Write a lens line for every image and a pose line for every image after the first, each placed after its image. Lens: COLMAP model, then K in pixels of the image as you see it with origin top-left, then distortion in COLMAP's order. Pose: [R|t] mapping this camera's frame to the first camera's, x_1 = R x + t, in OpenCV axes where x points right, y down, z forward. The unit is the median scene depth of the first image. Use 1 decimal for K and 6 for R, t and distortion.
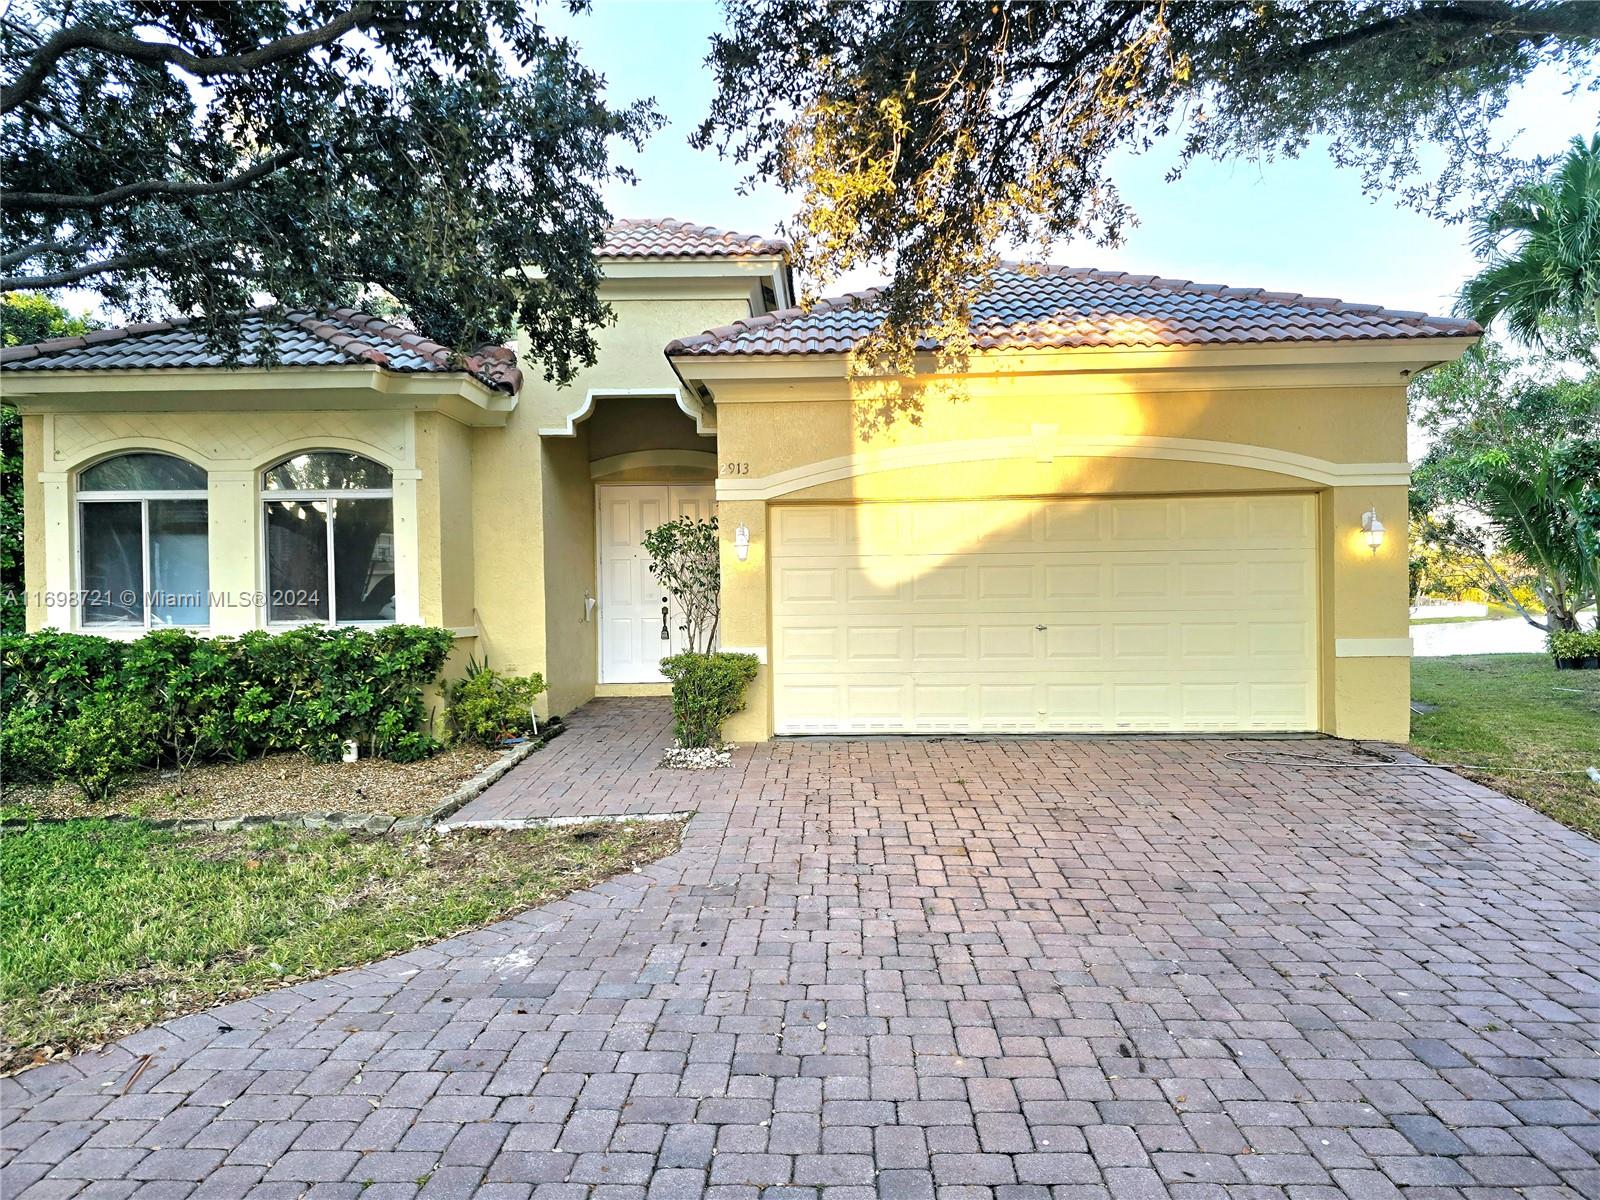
lens RADIAL K [[1046.3, 0, 807.9], [0, 1046.3, 644.3], [0, 0, 1]] dist [0.067167, -0.061569]
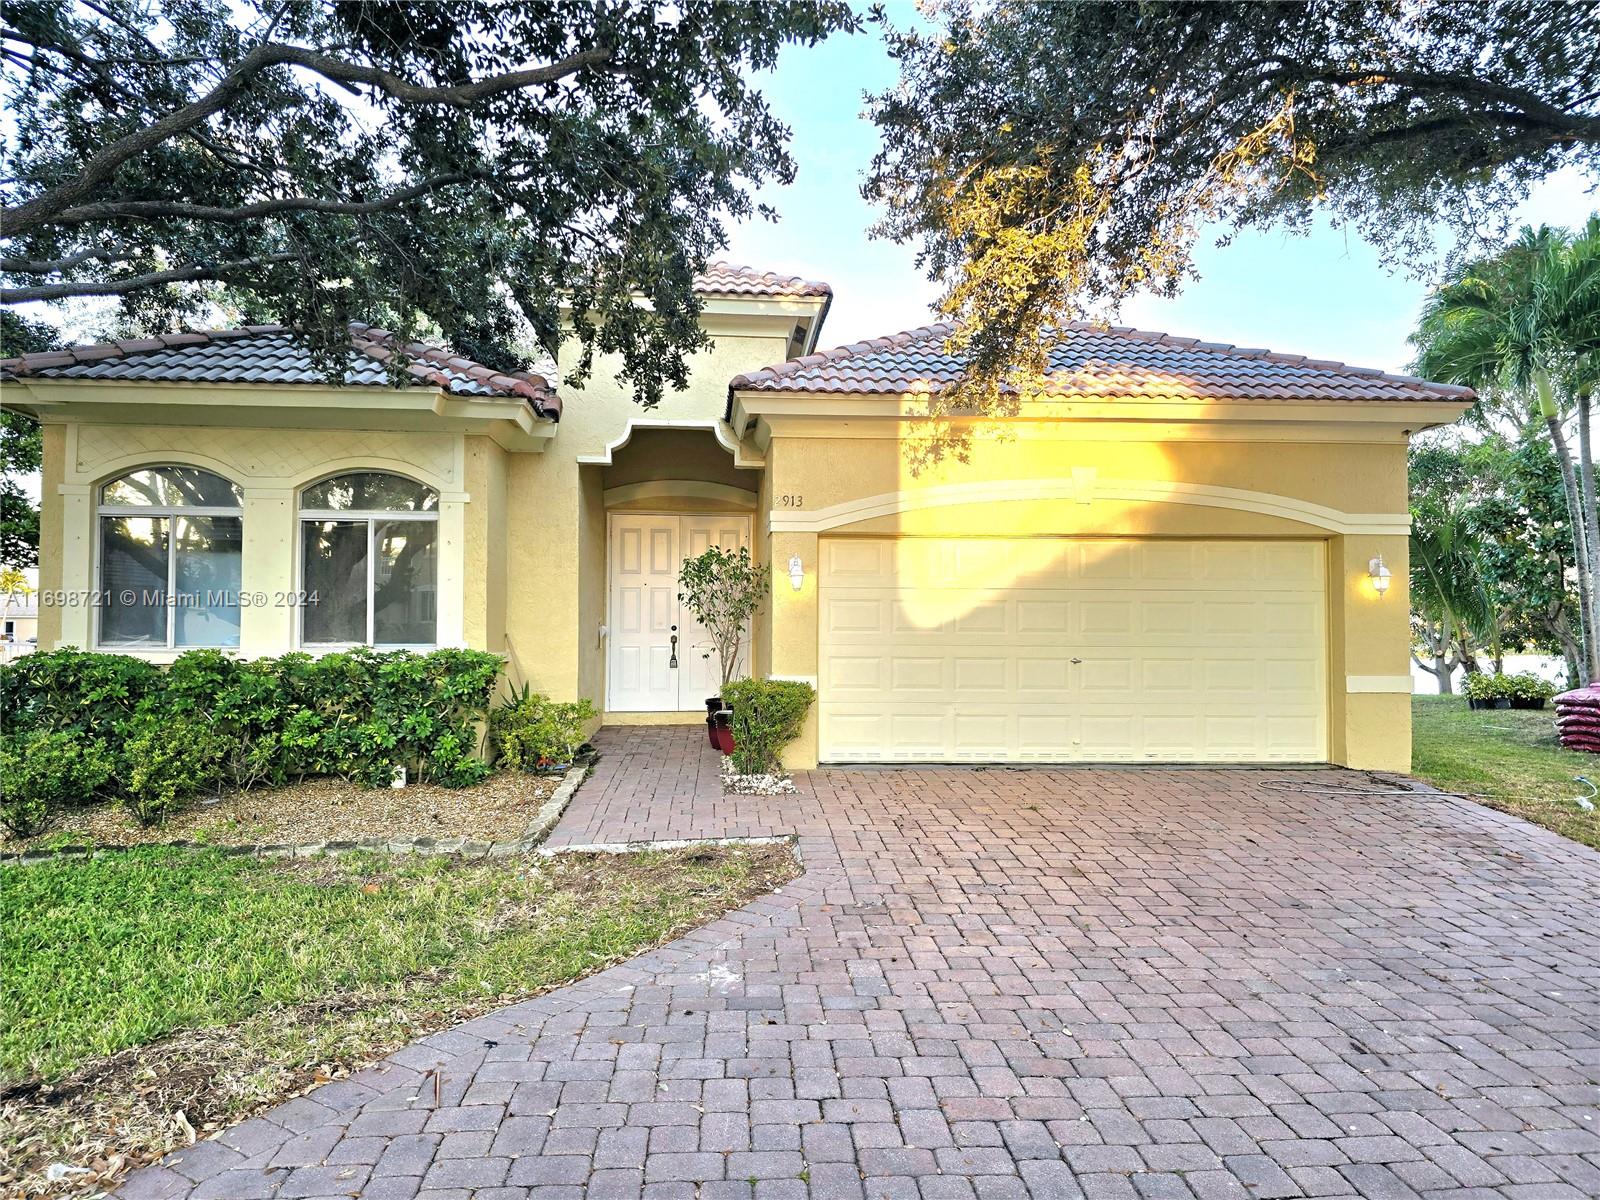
lens RADIAL K [[1046.3, 0, 807.9], [0, 1046.3, 644.3], [0, 0, 1]] dist [0.067167, -0.061569]
pose [[0.994892, 0.016418, 0.099601, -0.161903], [-0.013132, 0.999350, -0.033560, 0.006557], [-0.100088, 0.032081, 0.994461, -0.016167]]
